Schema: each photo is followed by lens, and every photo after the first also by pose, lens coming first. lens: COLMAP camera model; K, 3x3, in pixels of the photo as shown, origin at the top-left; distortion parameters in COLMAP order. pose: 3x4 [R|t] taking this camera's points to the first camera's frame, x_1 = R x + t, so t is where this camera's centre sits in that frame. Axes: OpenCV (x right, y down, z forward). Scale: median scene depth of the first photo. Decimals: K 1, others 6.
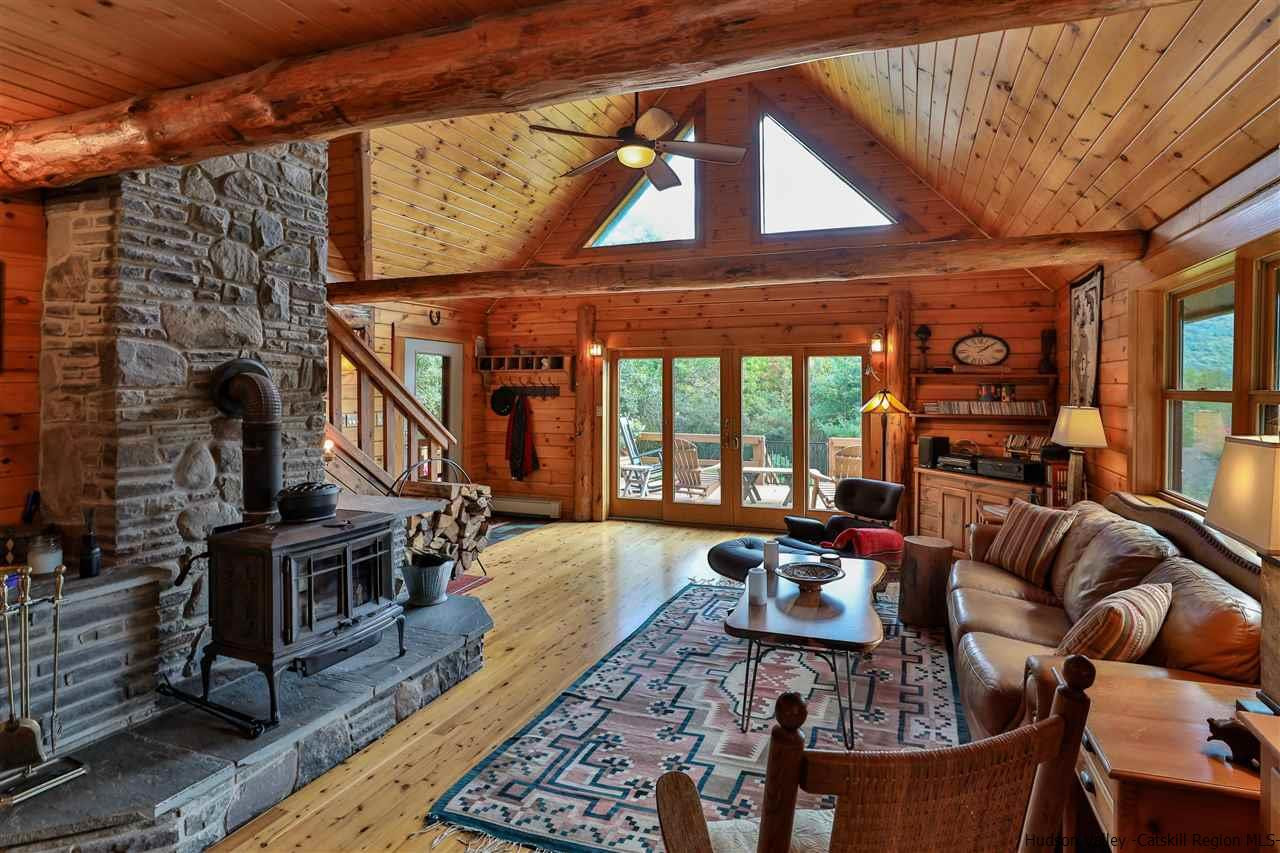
lens RADIAL K [[644.2, 0, 693.3], [0, 644.2, 380.7], [0, 0, 1]] dist [-0.046328, 0.000704]
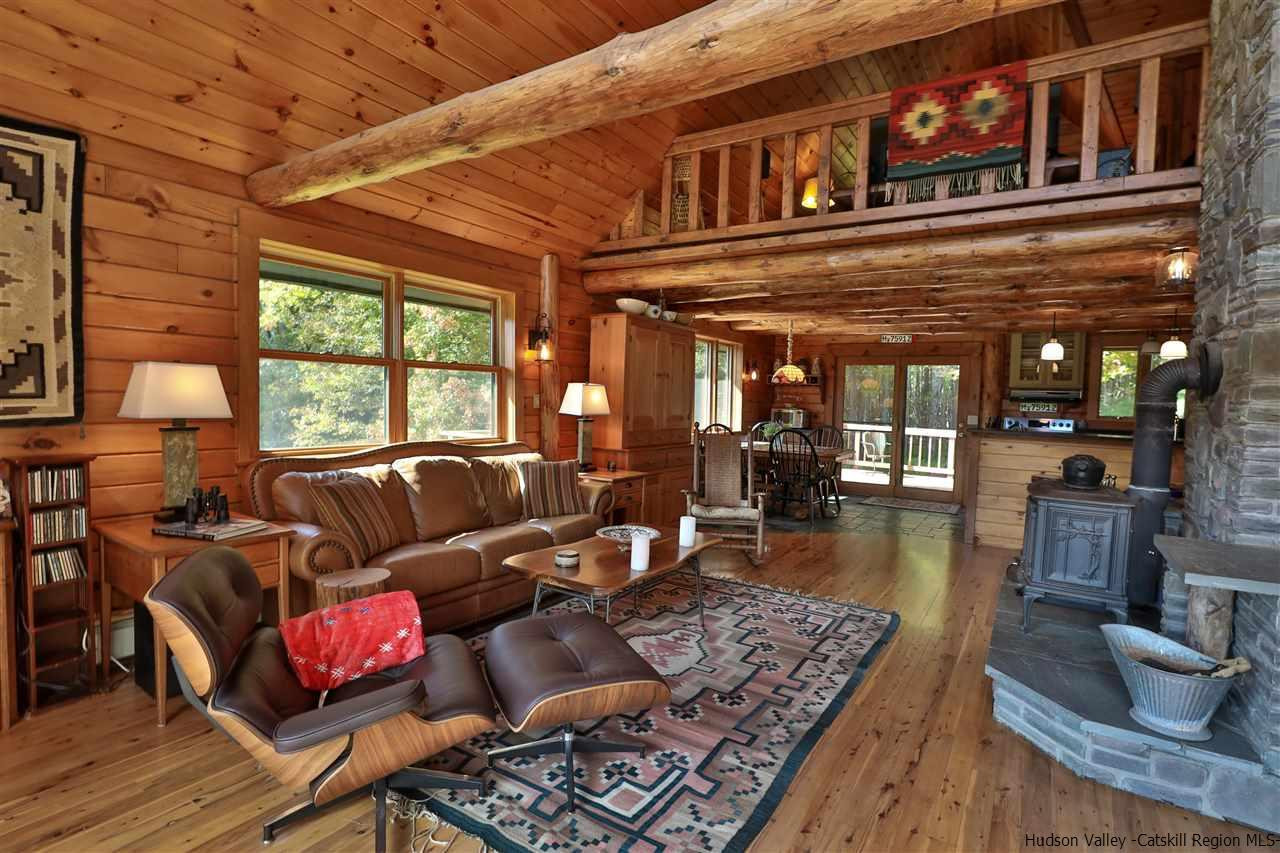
lens RADIAL K [[617.2, 0, 640.0], [0, 617.2, 426.5], [0, 0, 1]] dist [-0.046292, 0.014664]
pose [[-0.967799, -0.047772, 0.247148, -0.056655], [-0.038707, 0.998392, 0.041411, 0.054131], [-0.248729, 0.030511, -0.968092, 1.410420]]
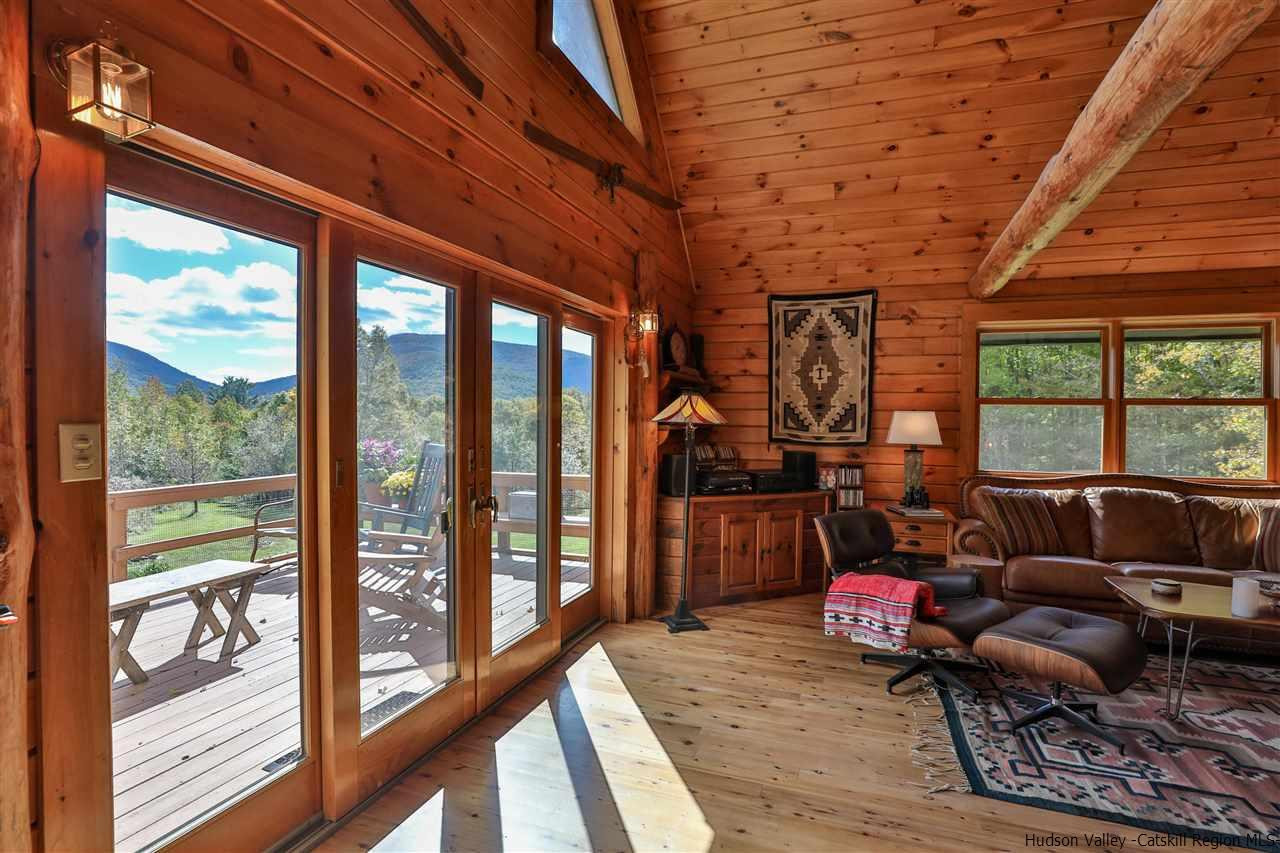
lens RADIAL K [[617.2, 0, 640.0], [0, 617.2, 426.5], [0, 0, 1]] dist [-0.046292, 0.014664]
pose [[0.029464, -0.020864, 0.999348, -0.493920], [-0.022643, 0.999512, 0.021535, 0.047722], [-0.999309, -0.023263, 0.028977, 1.360488]]
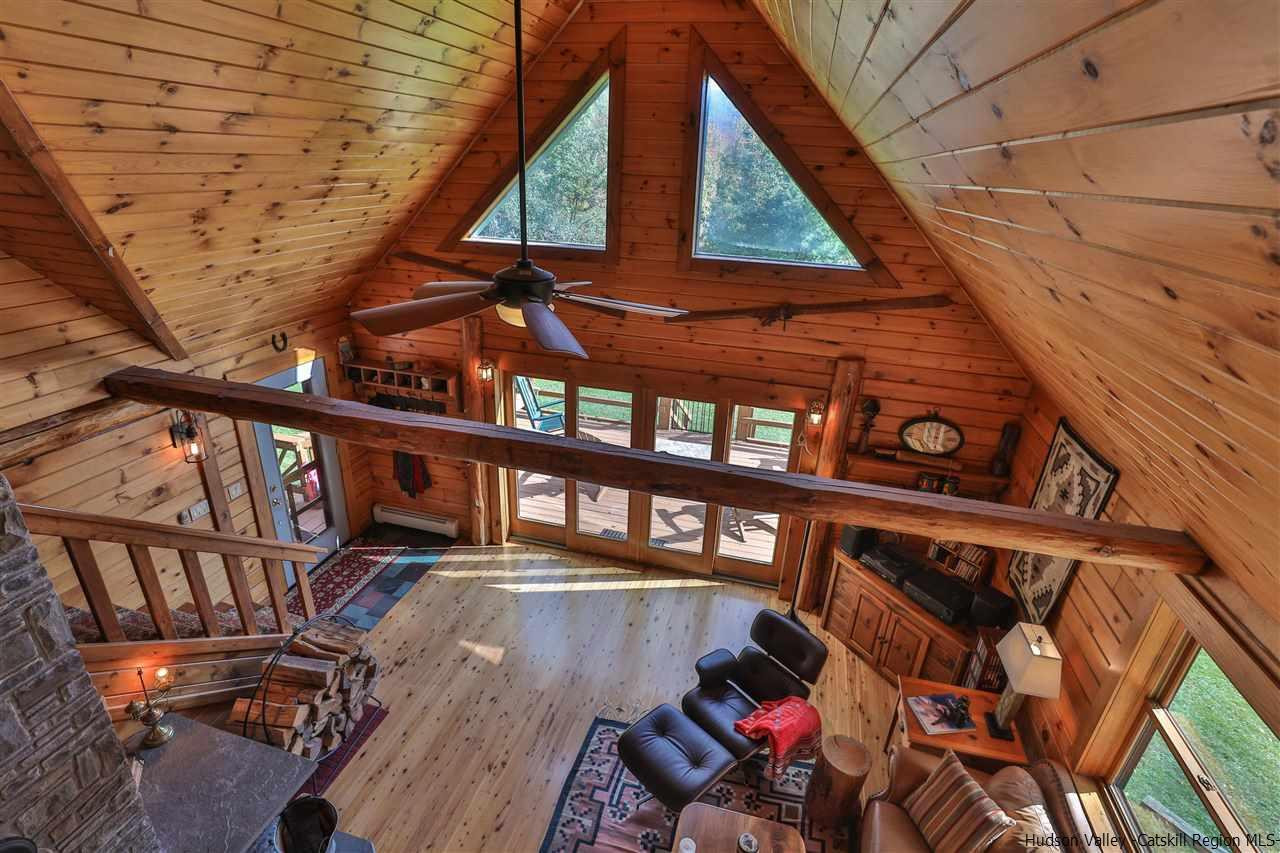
lens RADIAL K [[617.2, 0, 640.0], [0, 617.2, 426.5], [0, 0, 1]] dist [-0.046292, 0.014664]
pose [[0.996926, 0.013481, 0.077183, -0.017384], [-0.043762, 0.912919, 0.405789, -0.514275], [-0.064991, -0.407919, 0.910702, 0.361627]]
